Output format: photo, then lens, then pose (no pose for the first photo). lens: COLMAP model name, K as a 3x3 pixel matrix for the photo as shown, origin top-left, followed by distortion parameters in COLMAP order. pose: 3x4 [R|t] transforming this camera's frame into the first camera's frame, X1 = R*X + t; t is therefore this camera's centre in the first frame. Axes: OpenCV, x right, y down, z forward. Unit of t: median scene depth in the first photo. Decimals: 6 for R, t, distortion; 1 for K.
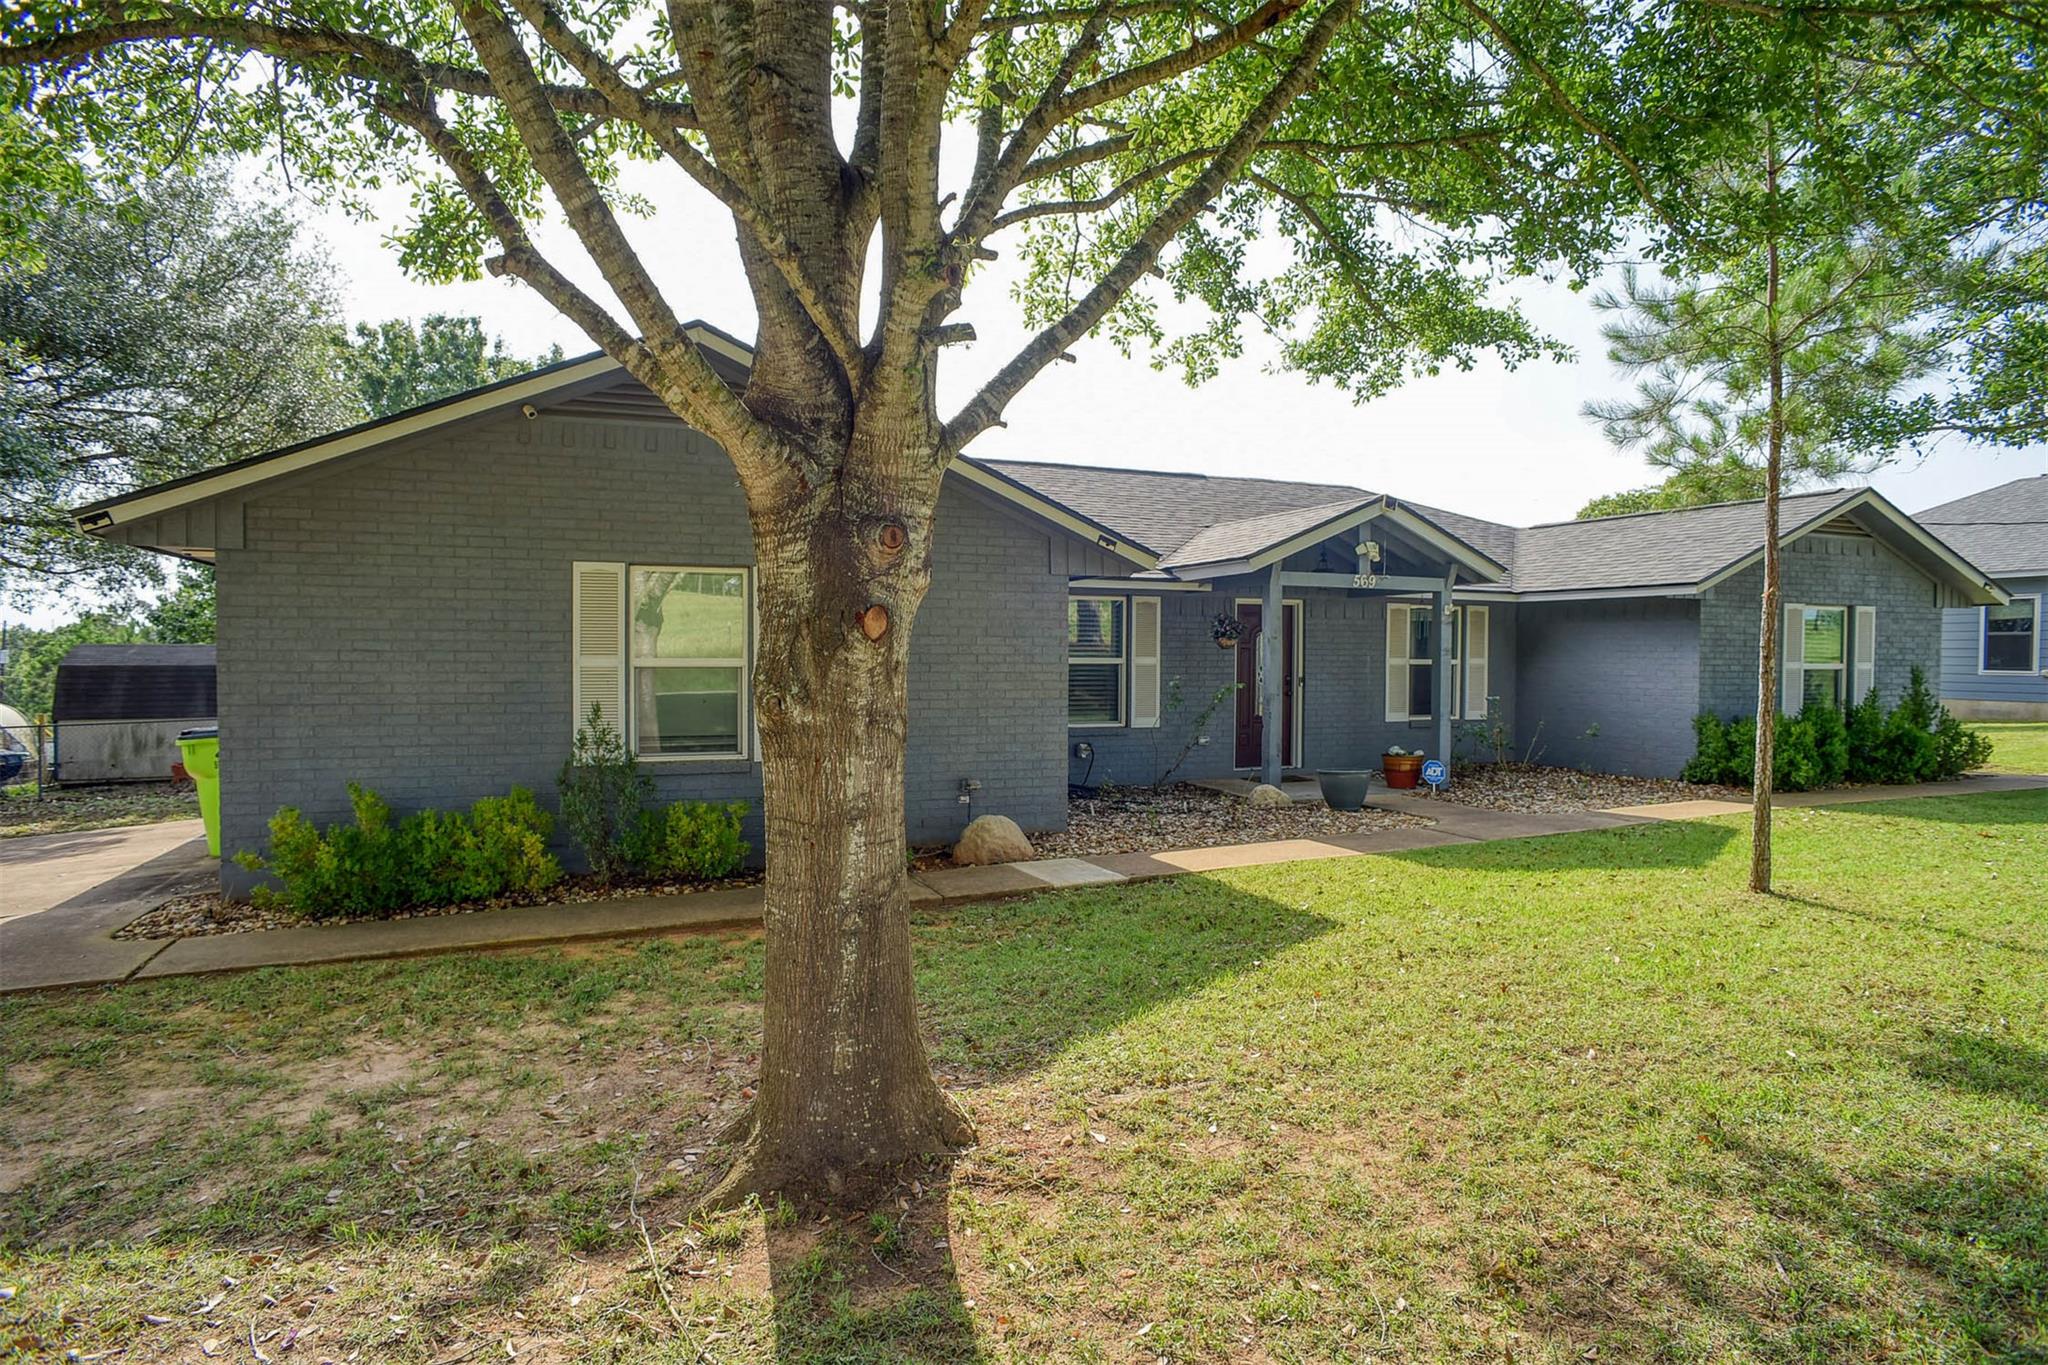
lens RADIAL K [[1173.3, 0, 1035.0], [0, 1173.3, 680.5], [0, 0, 1]] dist [-0.096127, 0.070957]
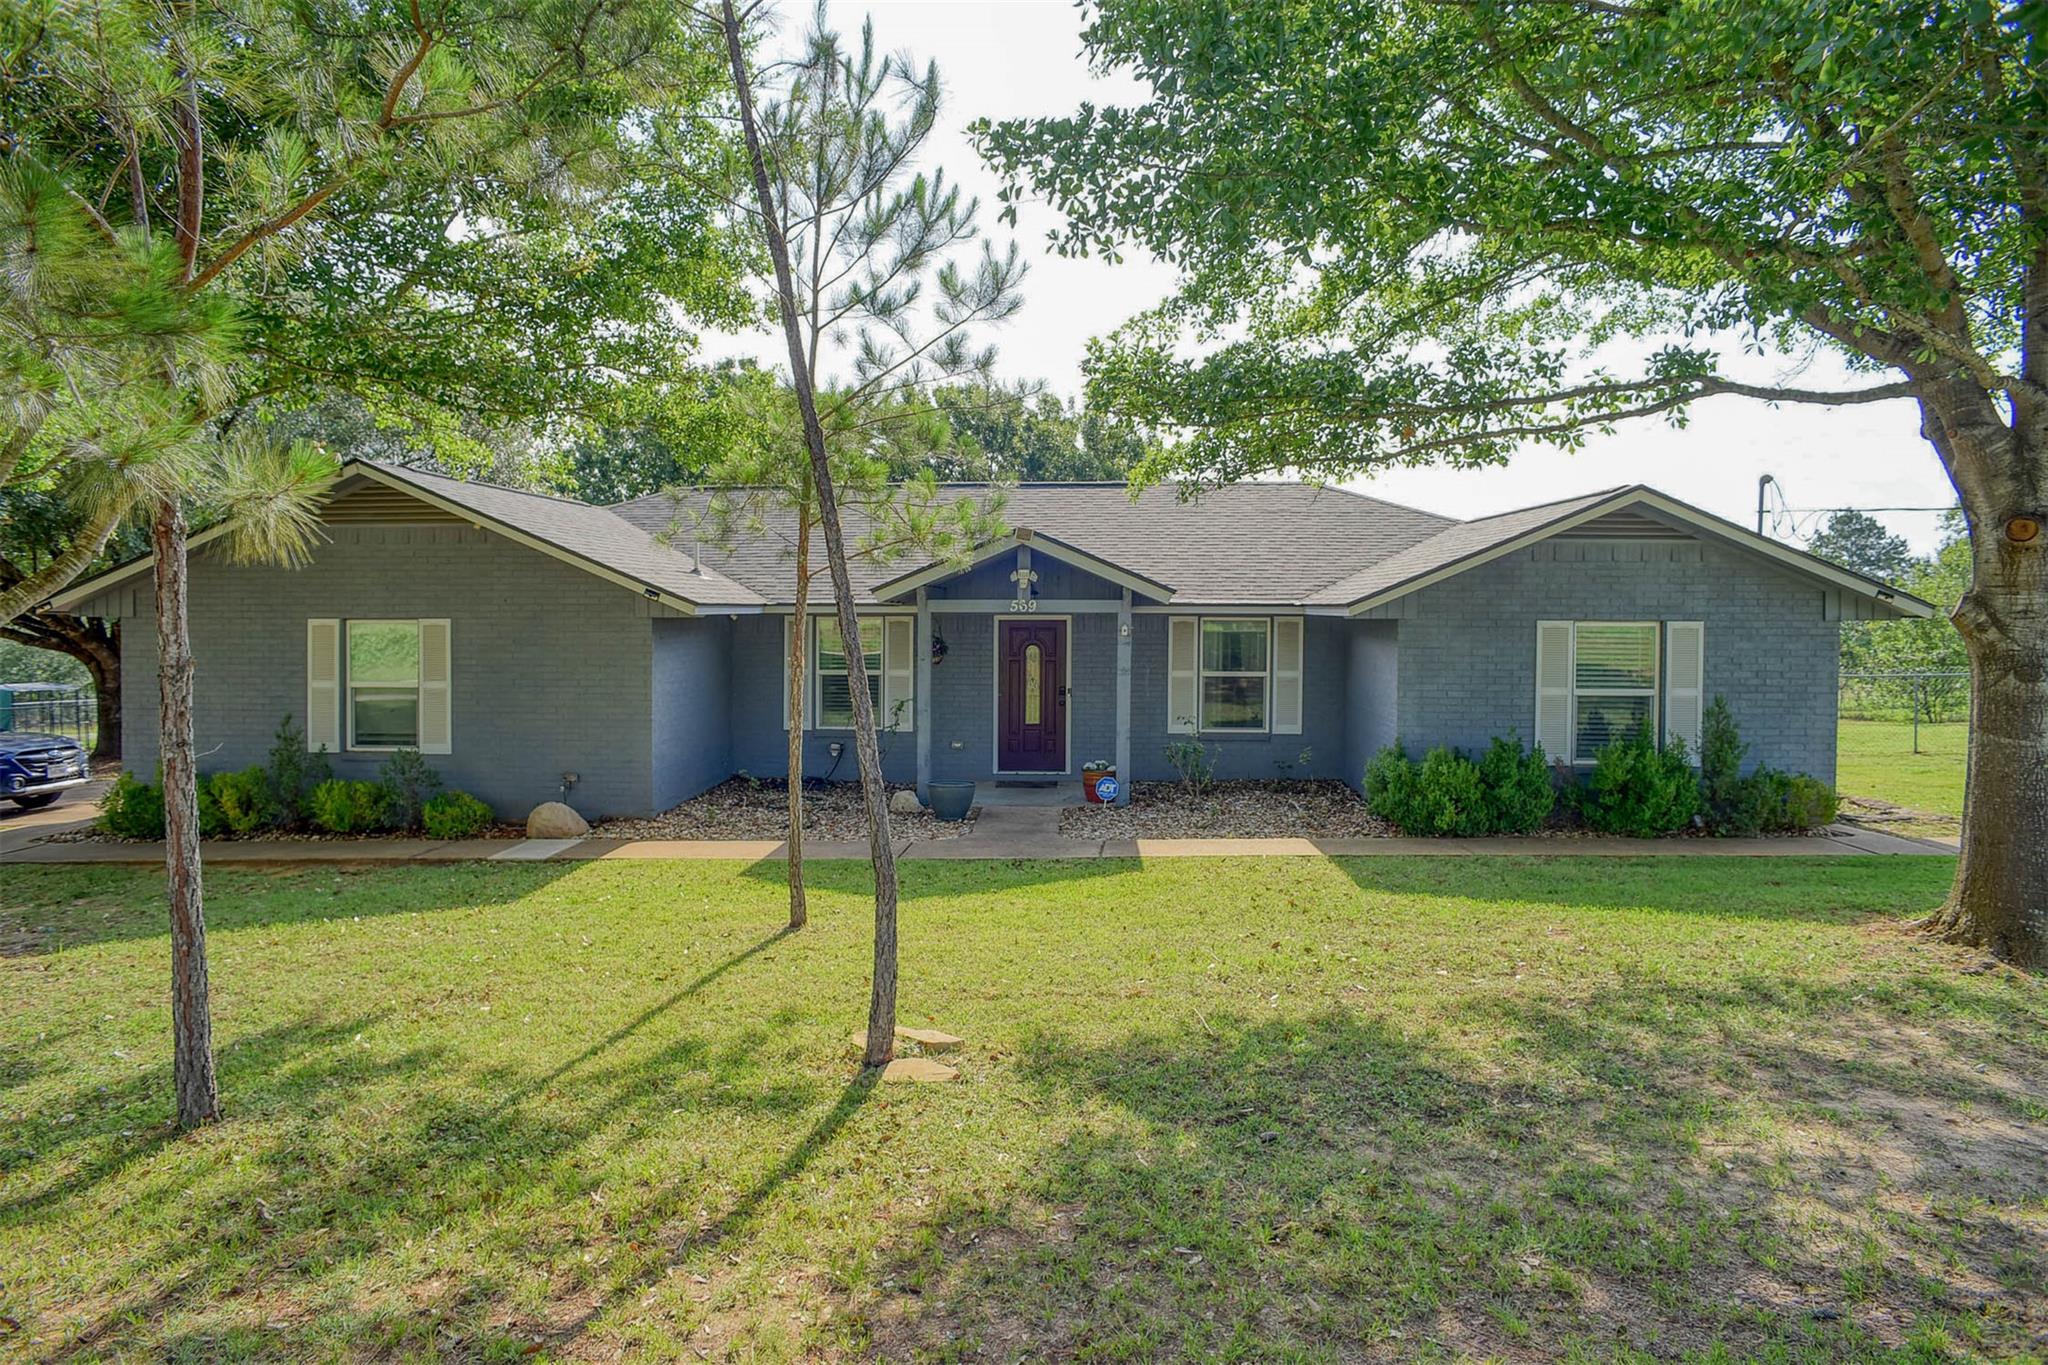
lens RADIAL K [[1173.3, 0, 1035.0], [0, 1173.3, 680.5], [0, 0, 1]] dist [-0.096127, 0.070957]
pose [[0.899489, 0.022837, -0.436347, 1.038495], [-0.006876, 0.999249, 0.038124, -0.078863], [0.436890, -0.031291, 0.898971, 0.052079]]
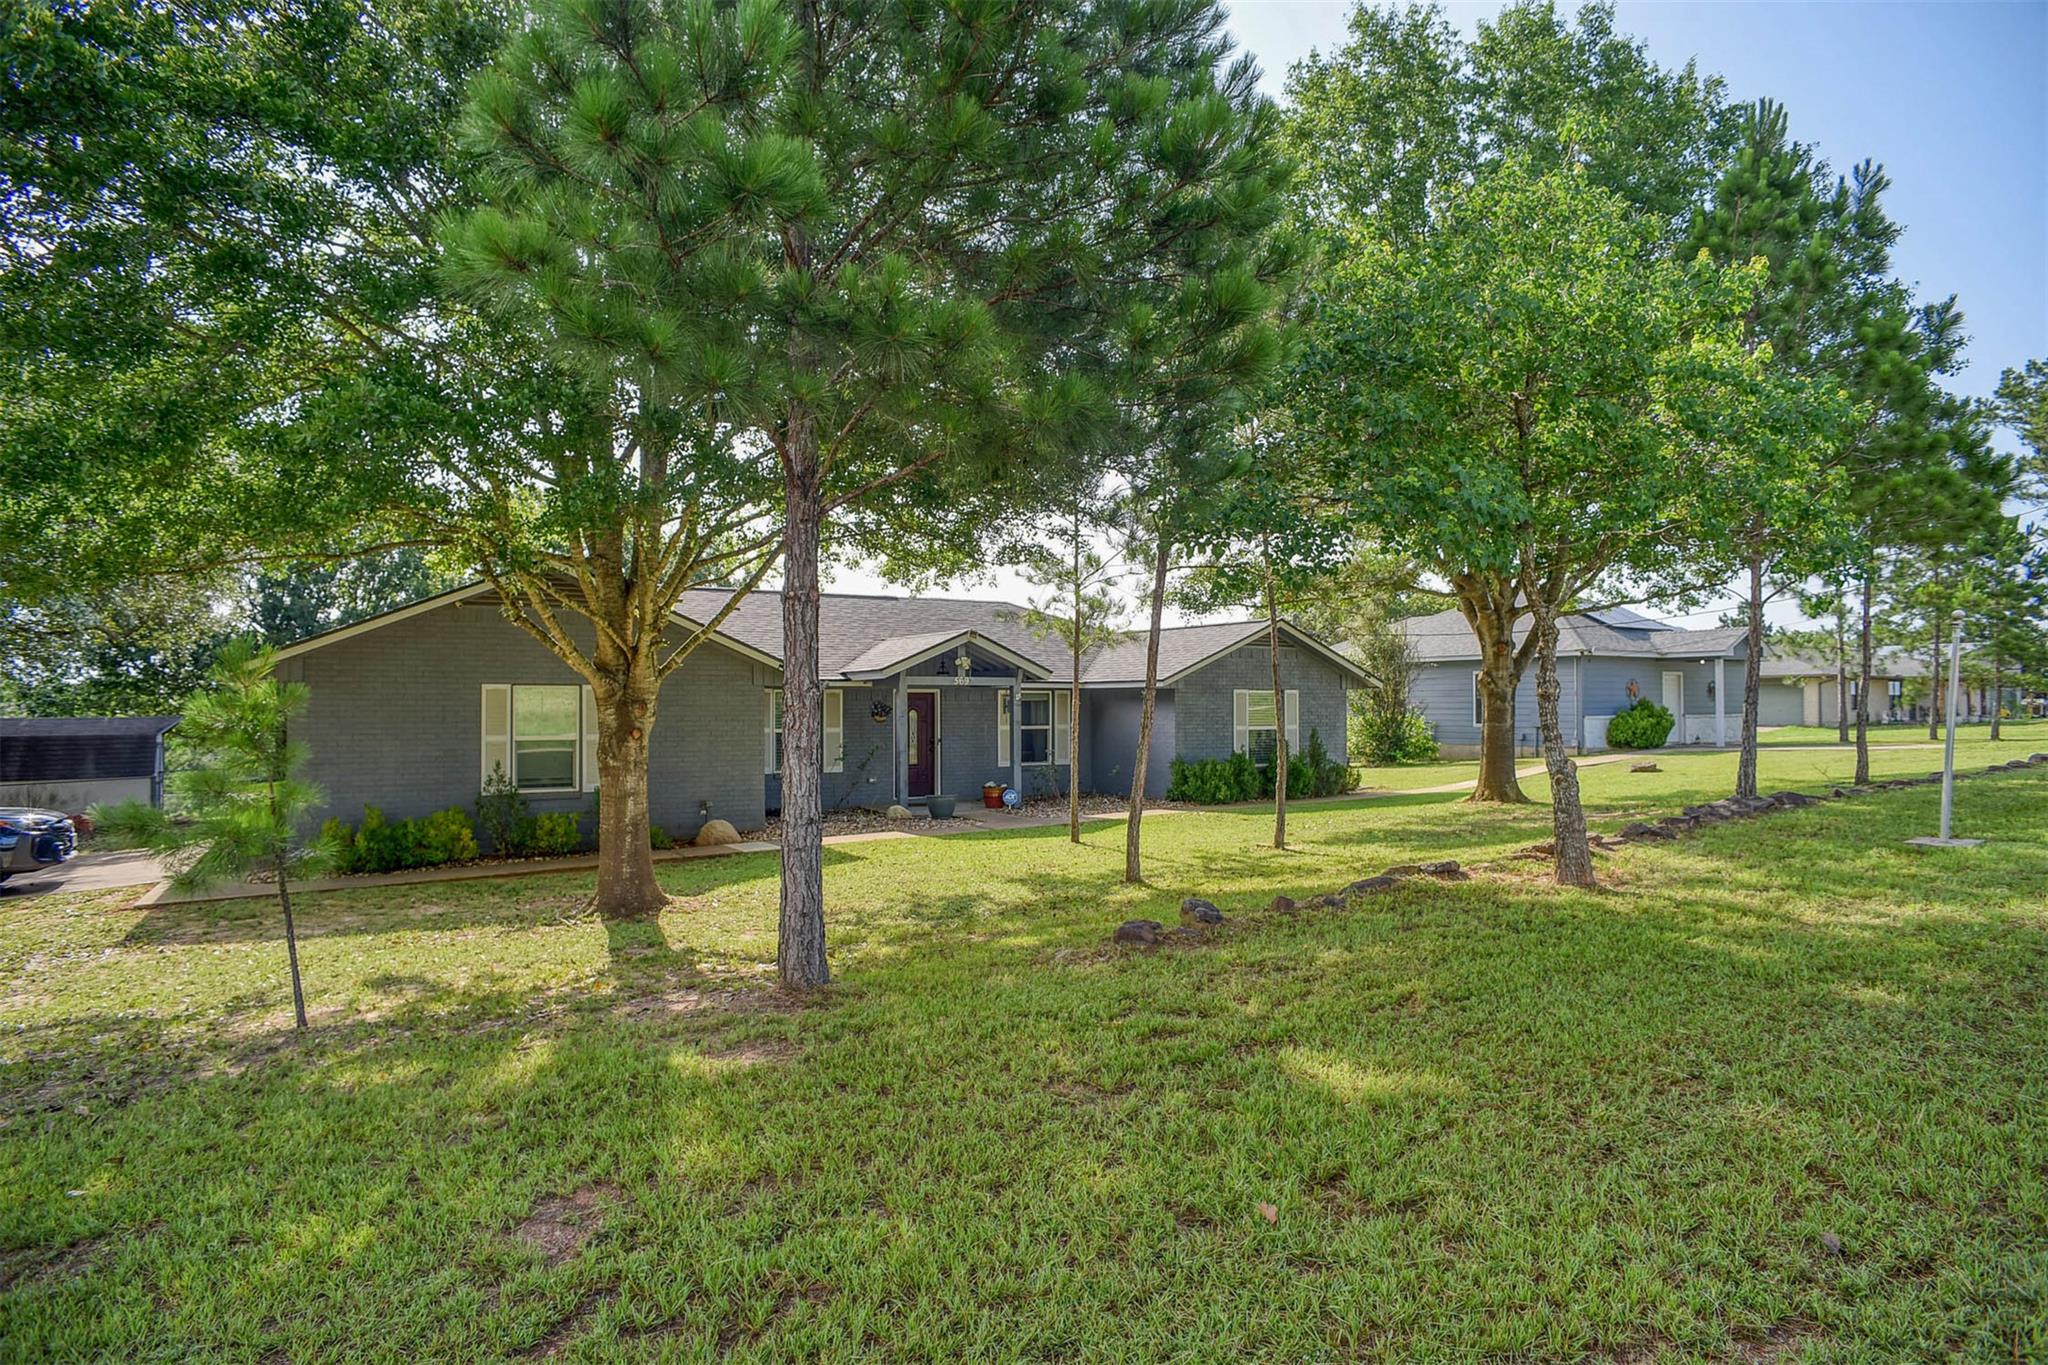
lens RADIAL K [[1173.3, 0, 1035.0], [0, 1173.3, 680.5], [0, 0, 1]] dist [-0.096127, 0.070957]
pose [[0.987278, -0.005359, 0.158915, 0.166728], [0.012436, 0.998973, -0.043572, -0.016366], [-0.158518, 0.044994, 0.986330, -0.884257]]
